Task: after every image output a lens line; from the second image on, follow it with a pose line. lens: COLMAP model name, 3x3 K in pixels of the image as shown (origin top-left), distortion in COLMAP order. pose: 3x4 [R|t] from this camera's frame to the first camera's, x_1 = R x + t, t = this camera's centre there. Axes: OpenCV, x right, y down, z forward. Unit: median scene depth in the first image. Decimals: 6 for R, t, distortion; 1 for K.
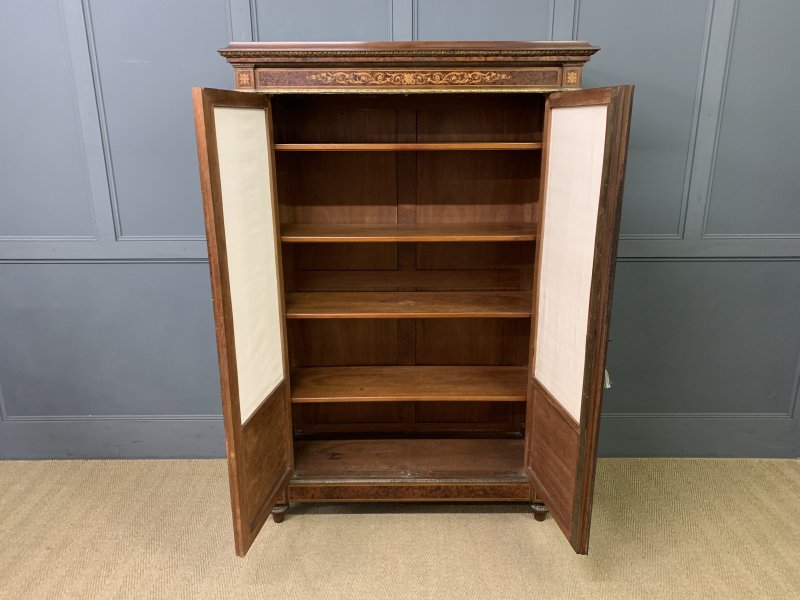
lens RADIAL K [[569.6, 0, 400.3], [0, 569.6, 281.7], [0, 0, 1]] dist [0.004600, 0.002259]
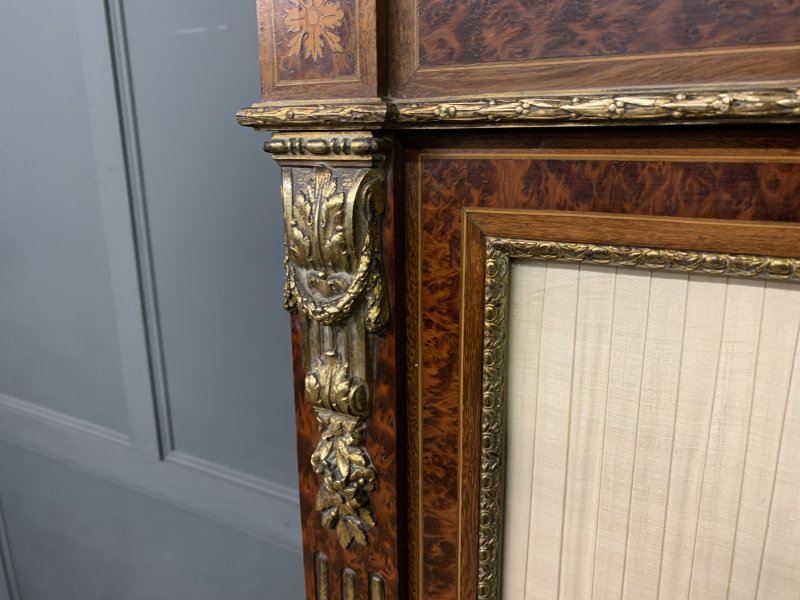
lens RADIAL K [[627.1, 0, 400.0], [0, 627.1, 300.0], [0, 0, 1]] dist [-0.002626, -0.008918]
pose [[0.872755, 0.122635, -0.472503, -0.180742], [-0.121233, 0.992057, 0.033553, -0.297573], [0.472865, 0.027999, 0.880690, 0.881352]]
